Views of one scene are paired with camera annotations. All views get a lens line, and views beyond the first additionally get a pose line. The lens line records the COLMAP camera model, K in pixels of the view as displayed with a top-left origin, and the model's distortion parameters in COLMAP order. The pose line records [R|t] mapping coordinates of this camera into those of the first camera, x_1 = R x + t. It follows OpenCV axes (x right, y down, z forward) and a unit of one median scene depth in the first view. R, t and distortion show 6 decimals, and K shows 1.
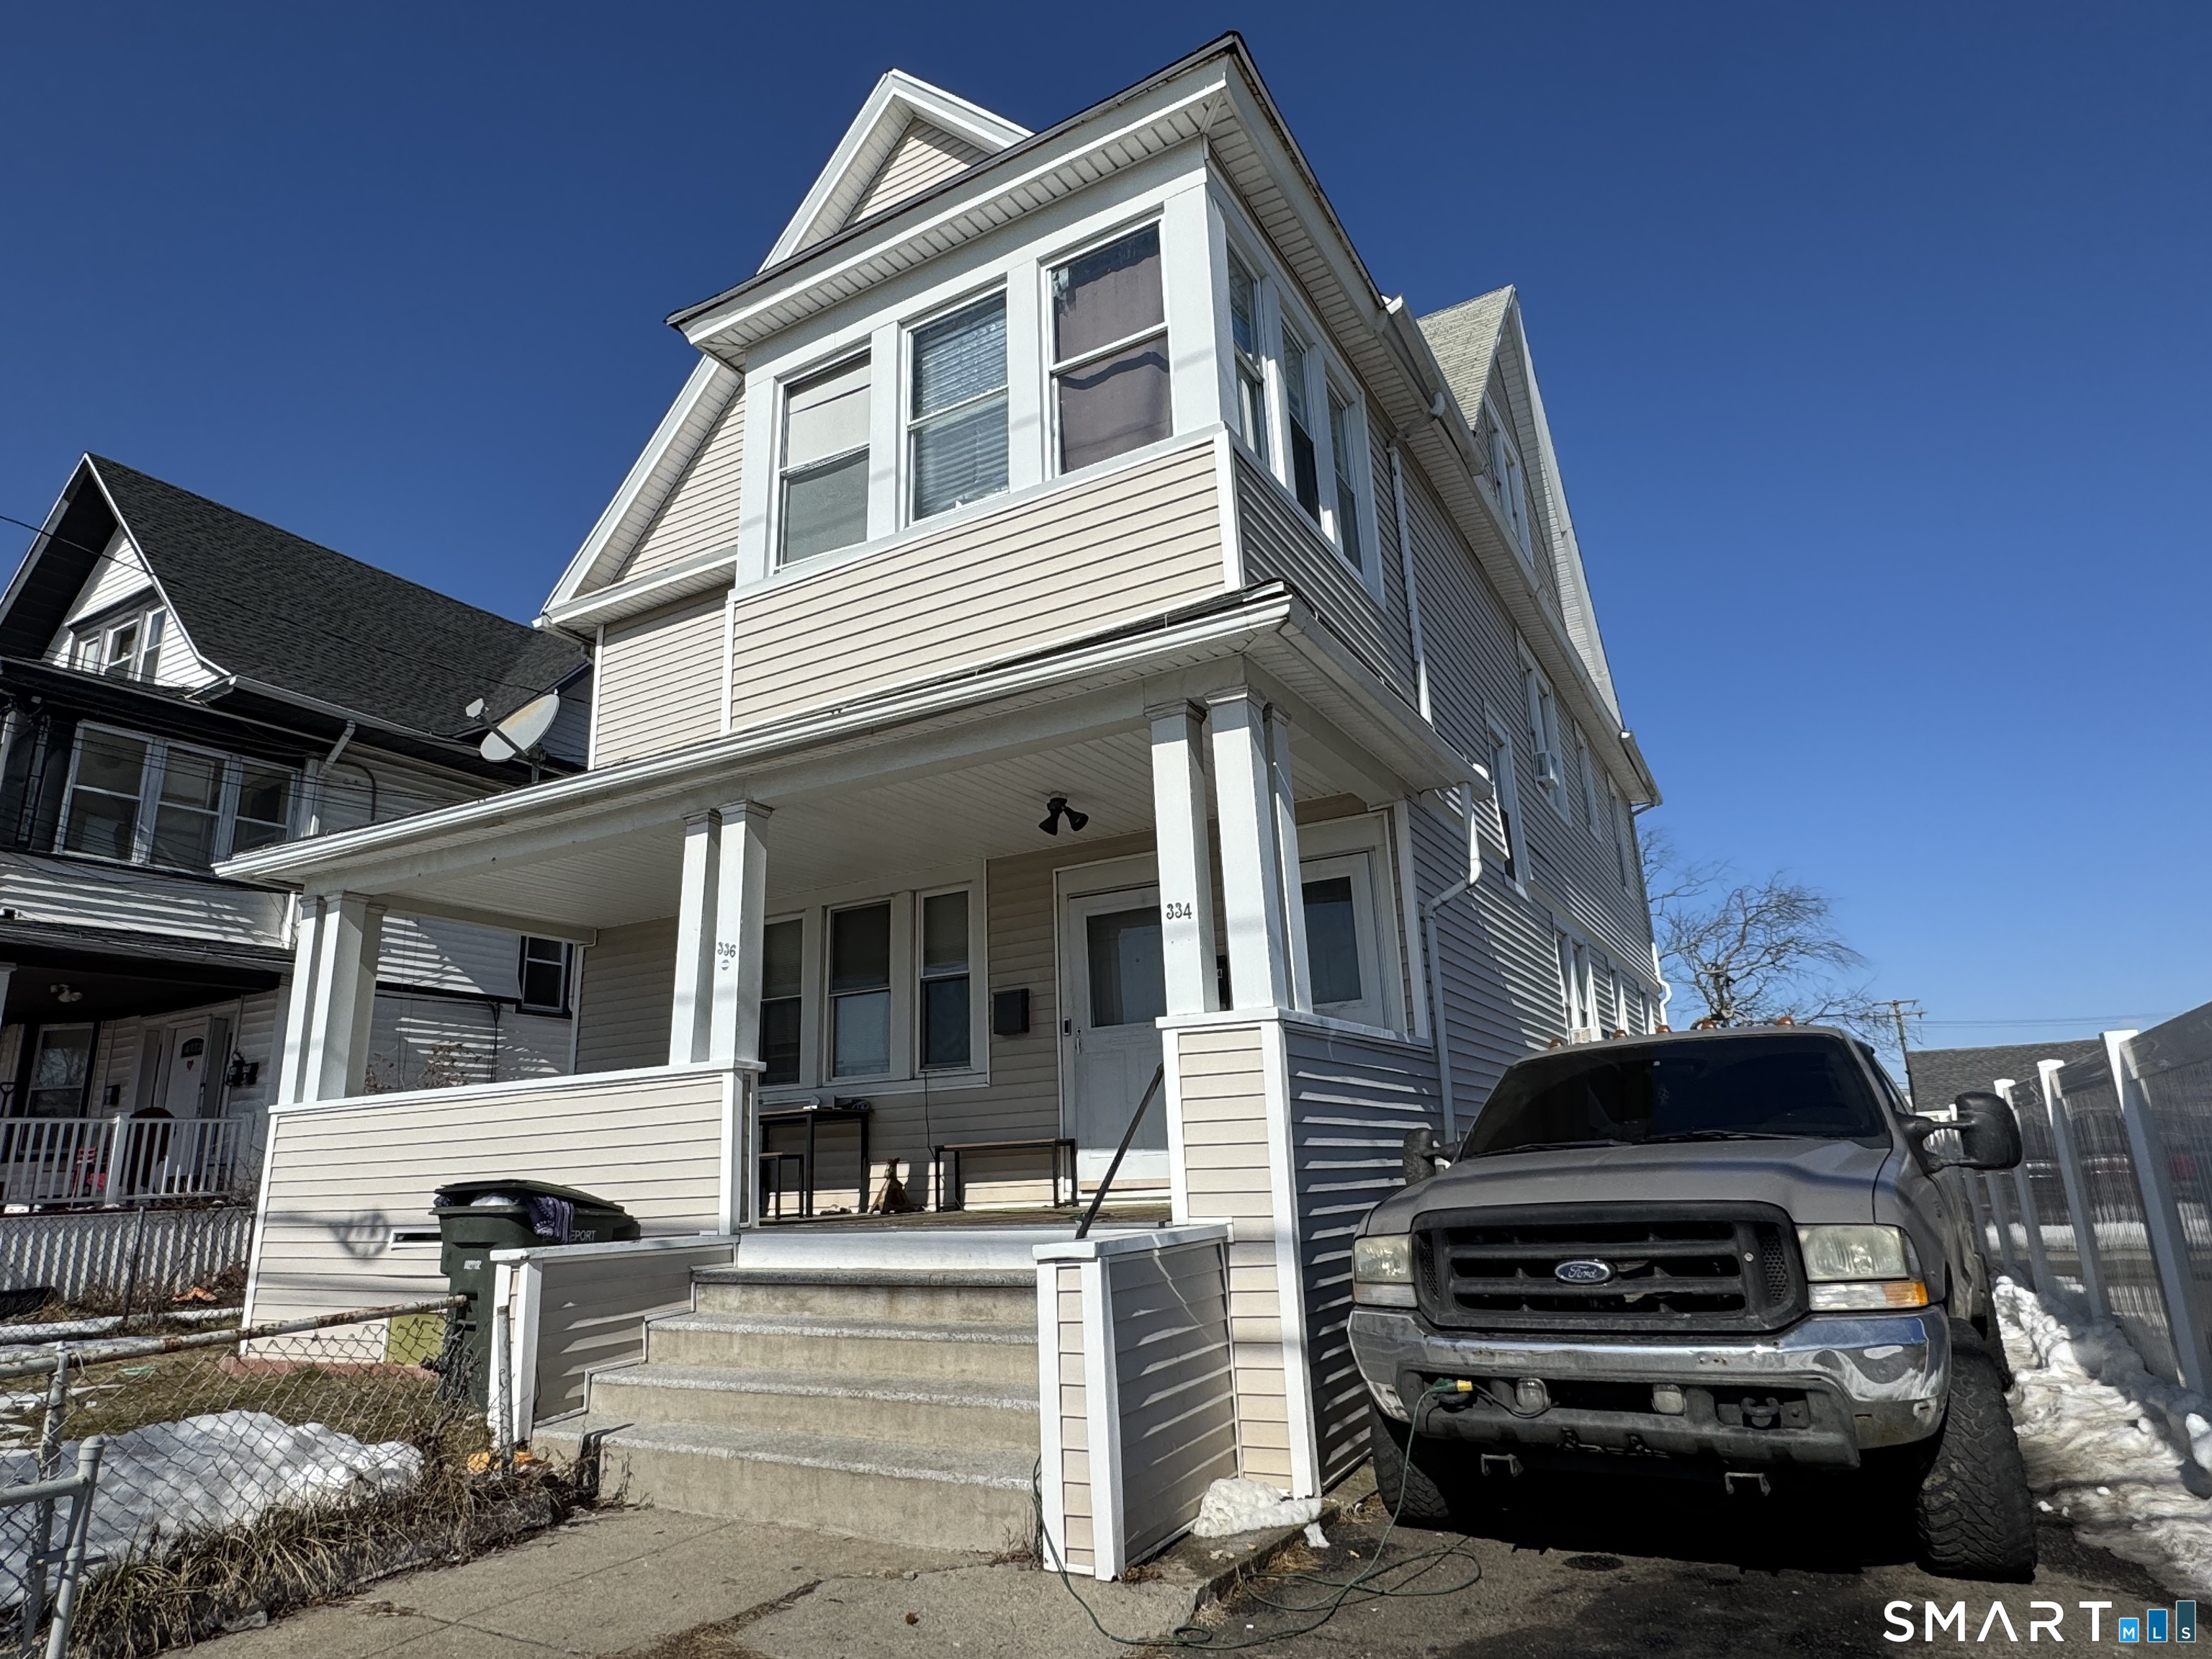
lens RADIAL K [[1286.3, 0, 1106.0], [0, 1286.3, 829.5], [0, 0, 1]] dist [-0.003738, 0.000154]
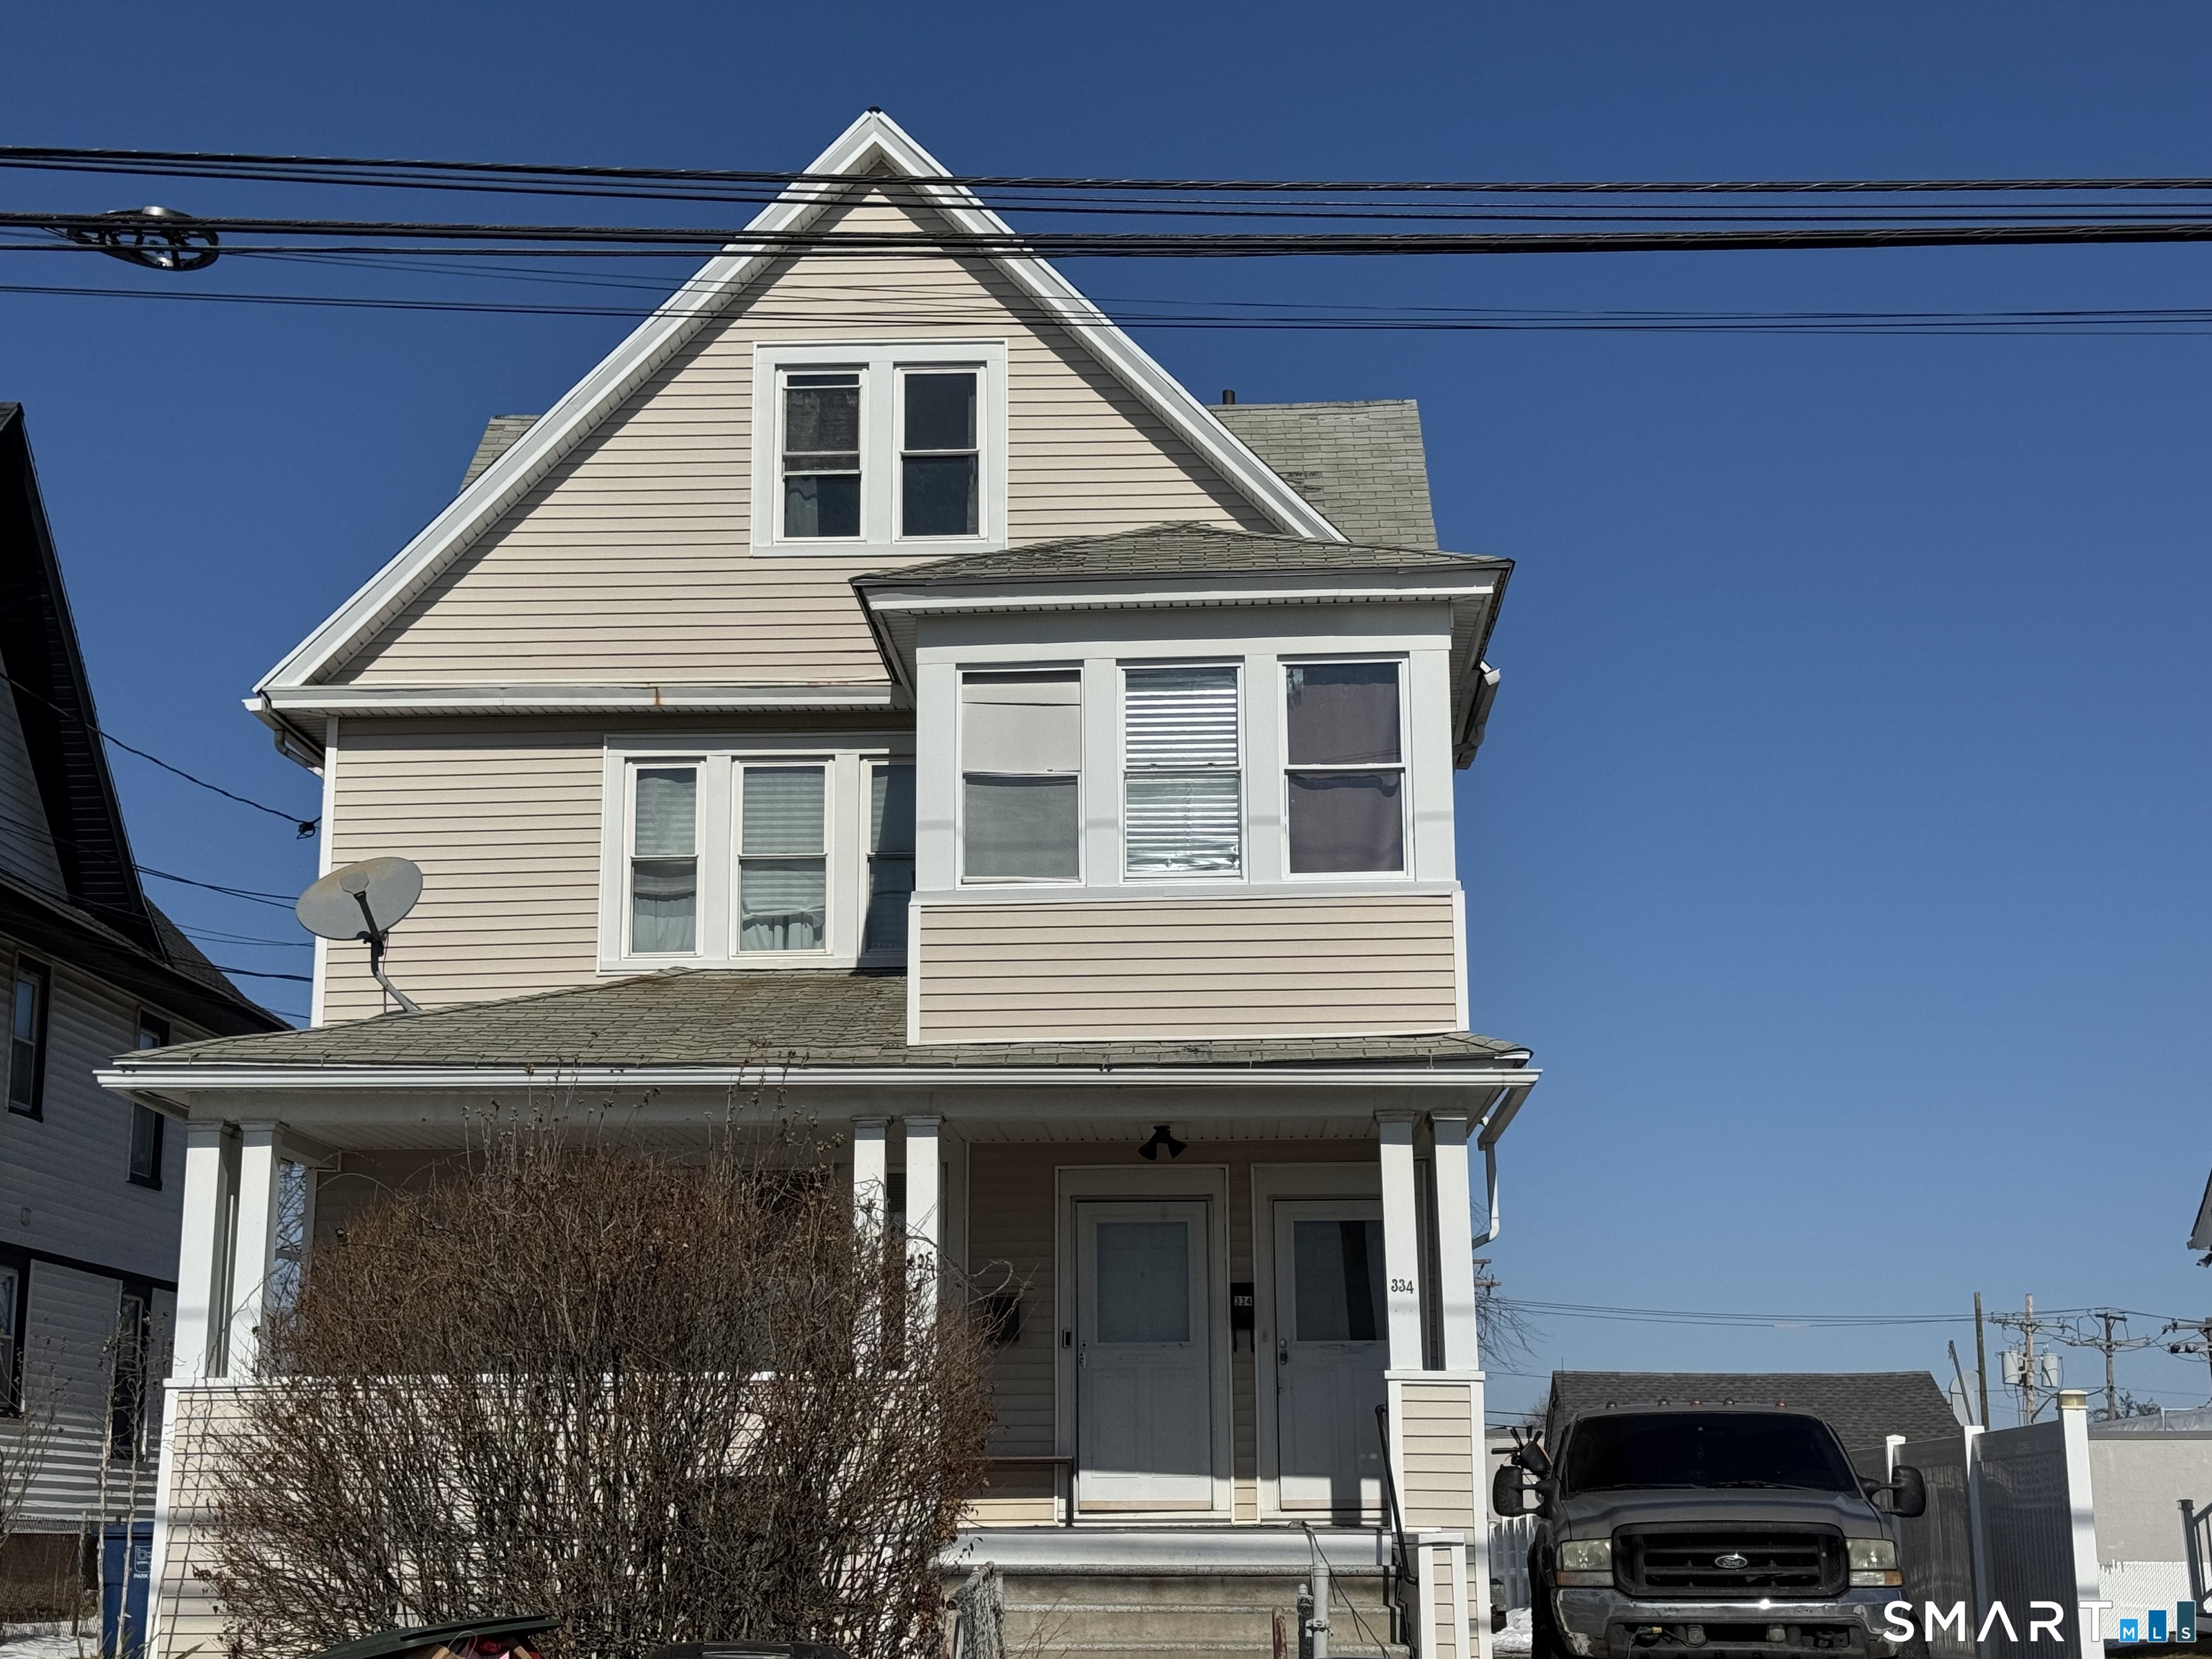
lens RADIAL K [[3080.3, 0, 1106.0], [0, 3080.3, 829.5], [0, 0, 1]] dist [0.132331, -0.084660]
pose [[0.890395, 0.134033, 0.435007, -1.389736], [-0.148635, 0.988892, -0.000461, -0.294391], [-0.430237, -0.064247, 0.900427, -1.387401]]
